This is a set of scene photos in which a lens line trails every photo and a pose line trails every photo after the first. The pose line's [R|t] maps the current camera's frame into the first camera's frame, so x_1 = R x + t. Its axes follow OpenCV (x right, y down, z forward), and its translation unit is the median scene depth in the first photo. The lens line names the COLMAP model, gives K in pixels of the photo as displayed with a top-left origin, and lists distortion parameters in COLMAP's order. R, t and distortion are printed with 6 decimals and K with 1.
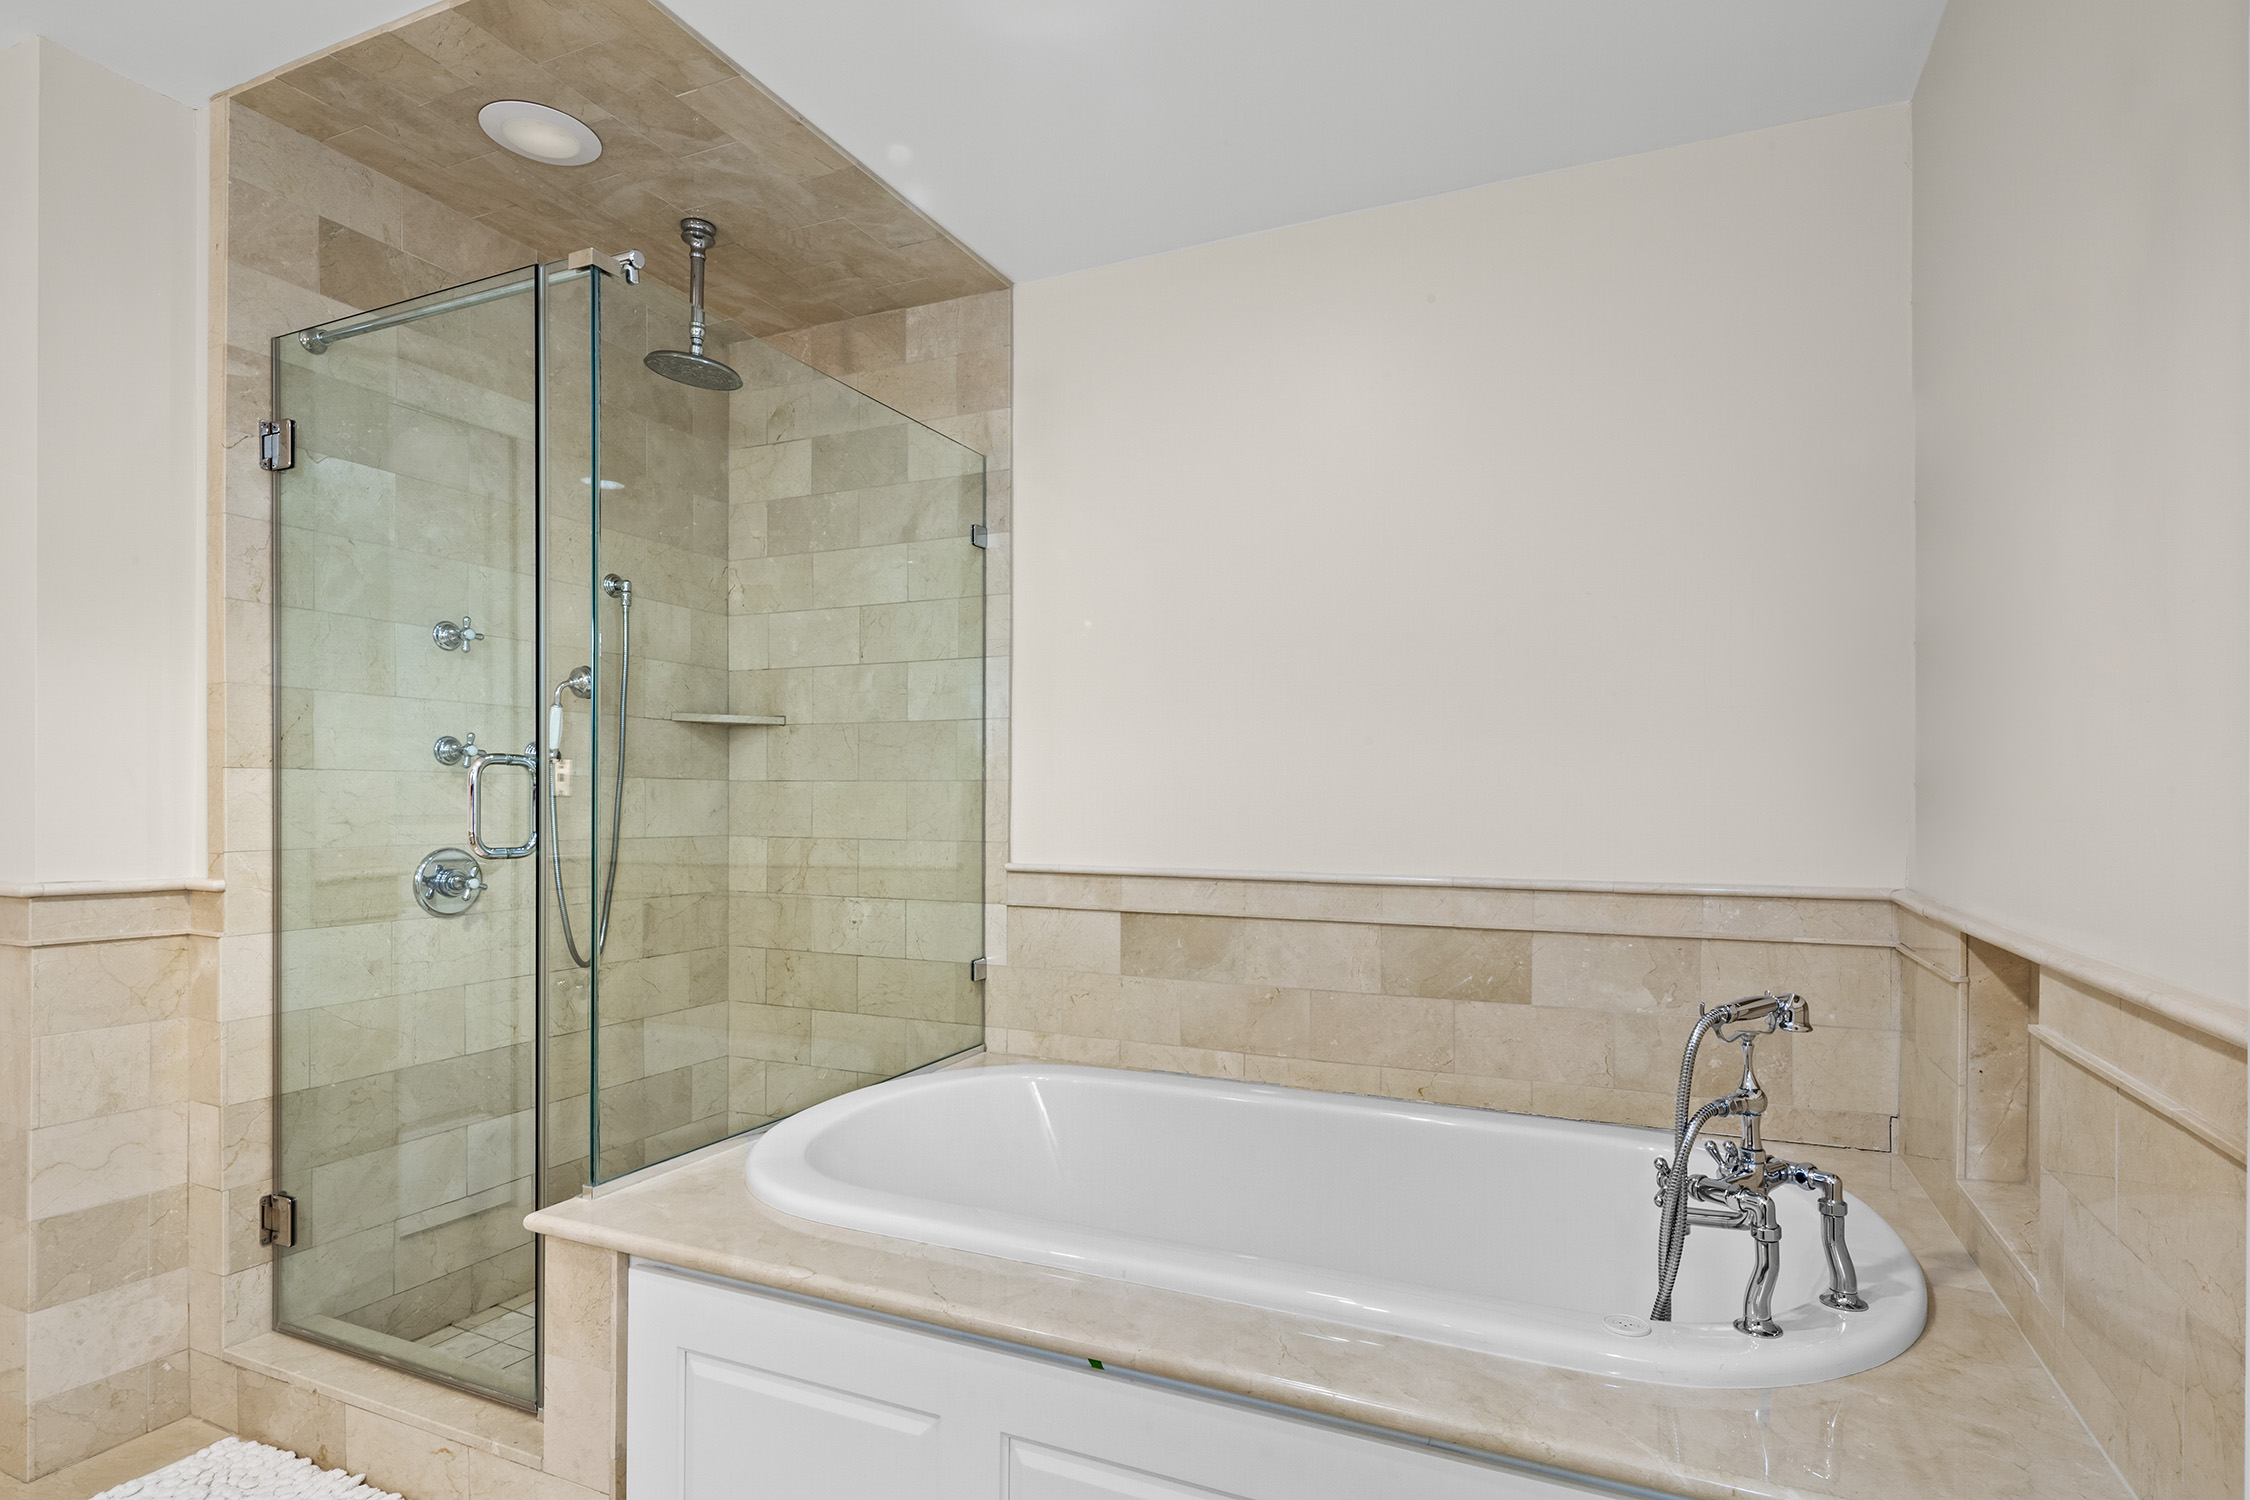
lens RADIAL K [[1128.9, 0, 1168.8], [0, 1128.9, 802.3], [0, 0, 1]] dist [0.001324, -0.001131]
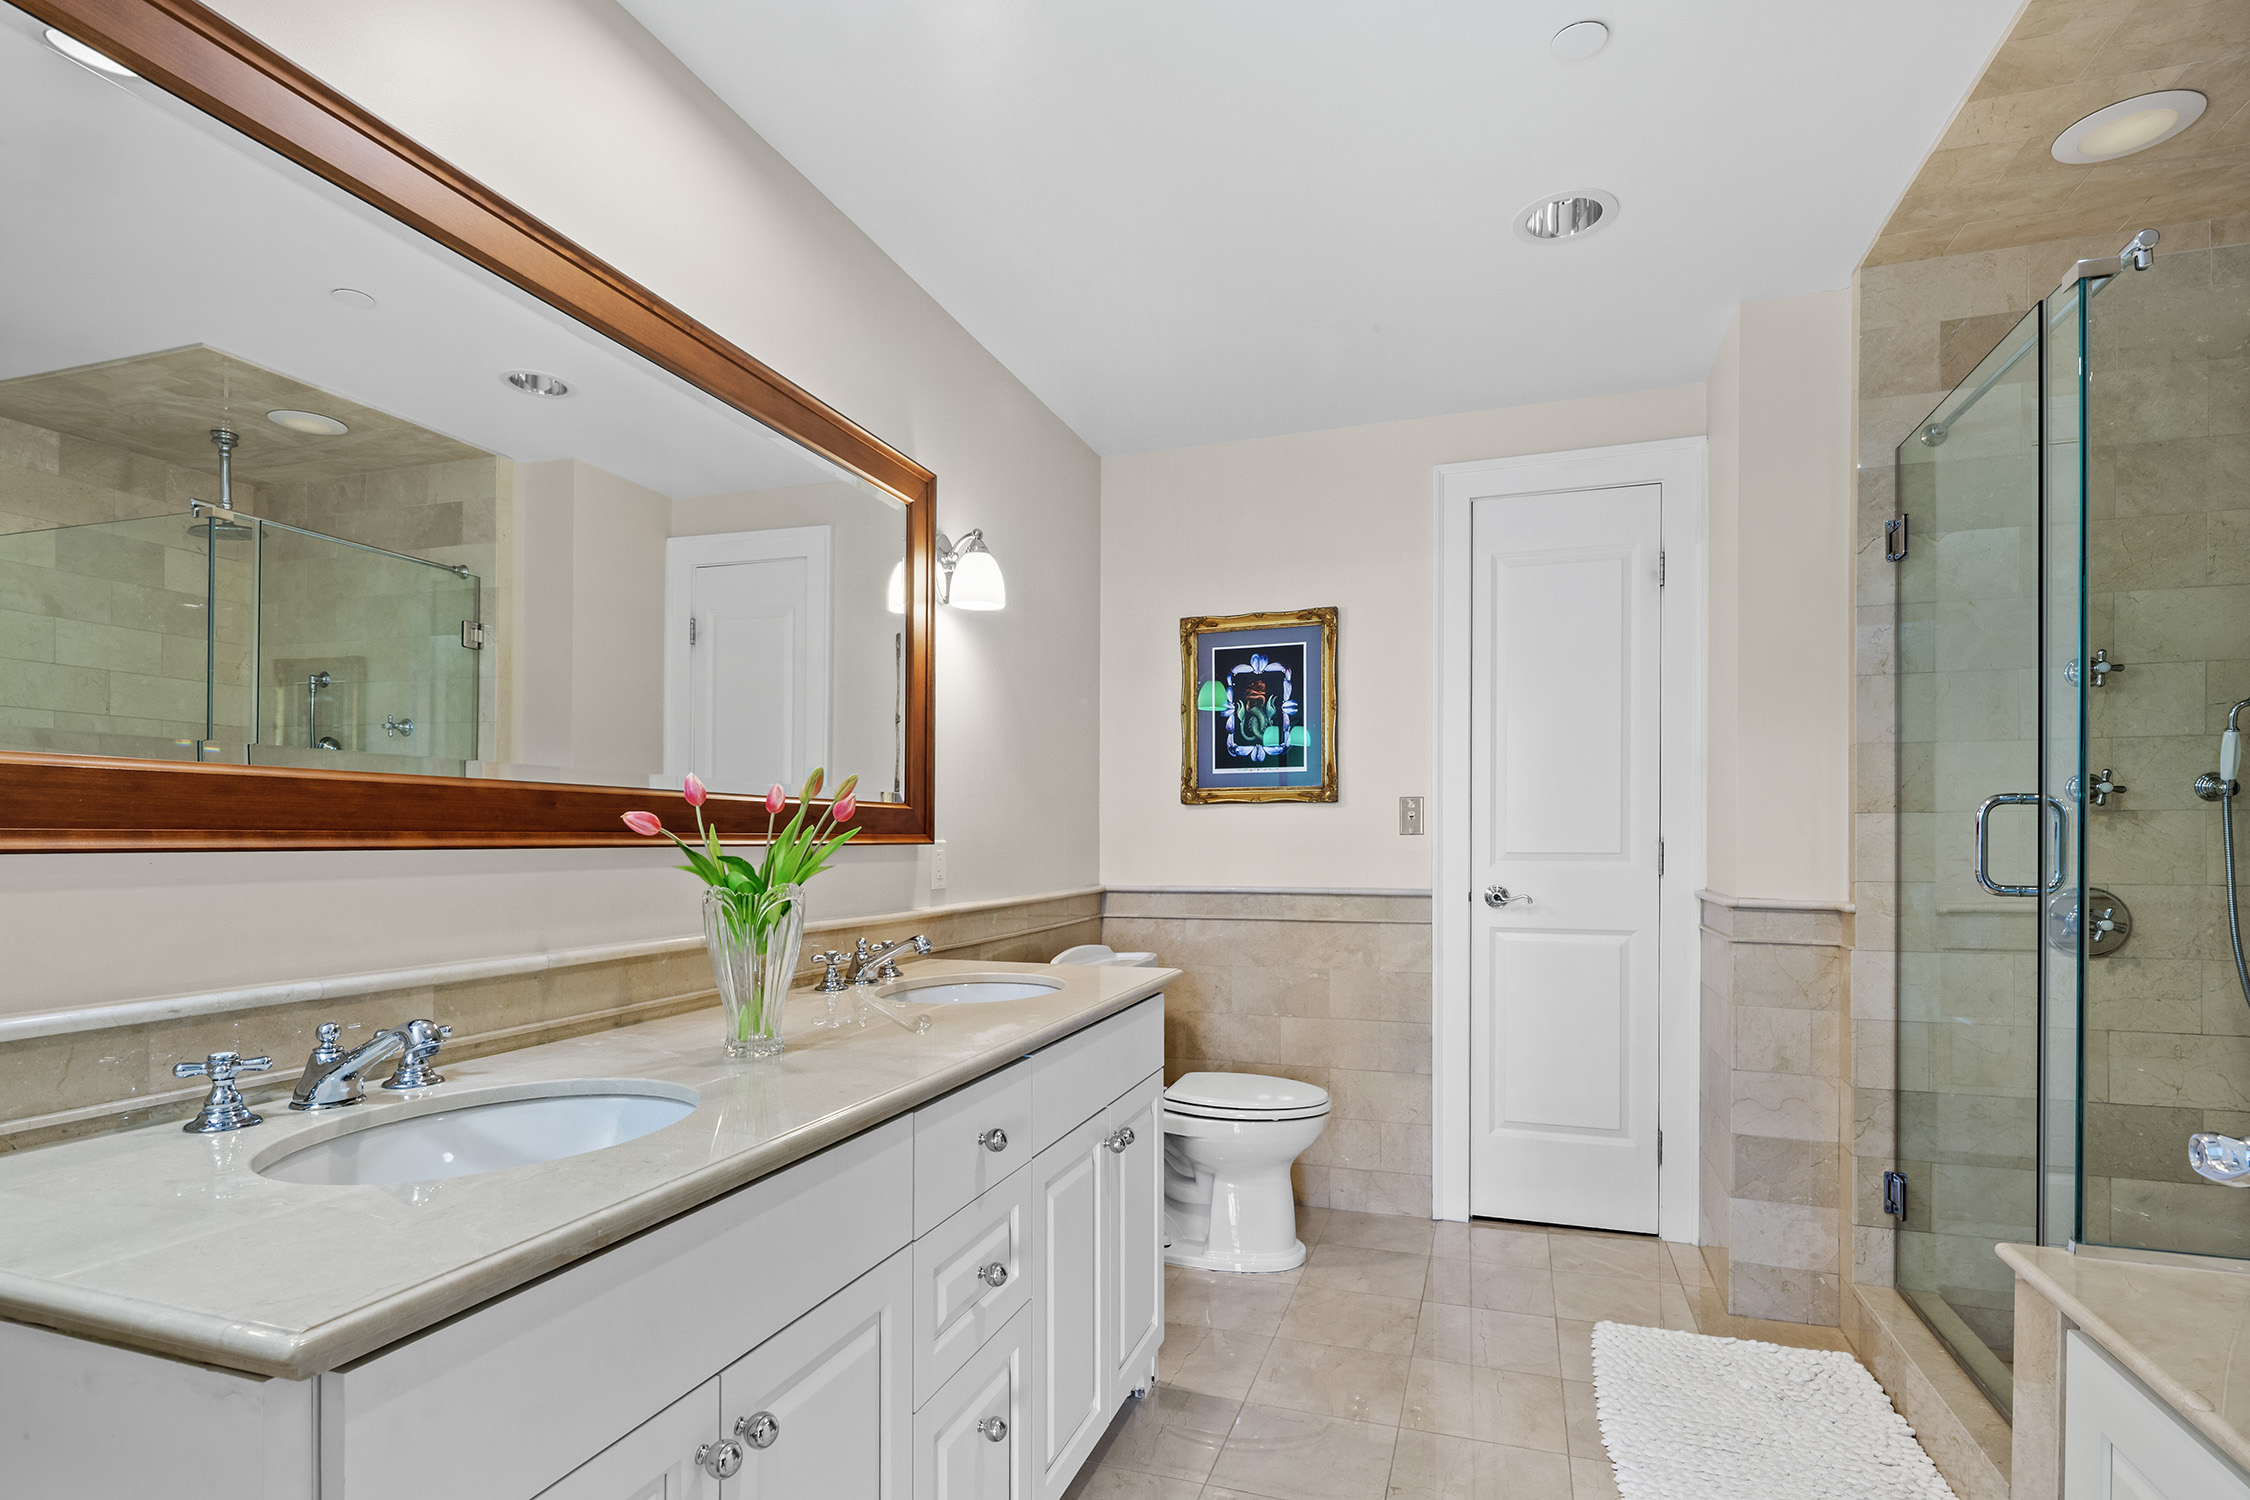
lens RADIAL K [[1128.9, 0, 1128.9], [0, 1128.9, 839.7], [0, 0, 1]] dist [0.001324, -0.001131]
pose [[0.089392, -0.002033, -0.995994, 0.314563], [-0.001686, 0.999996, -0.002192, 0.002325], [0.995995, 0.001875, 0.089388, 0.096050]]
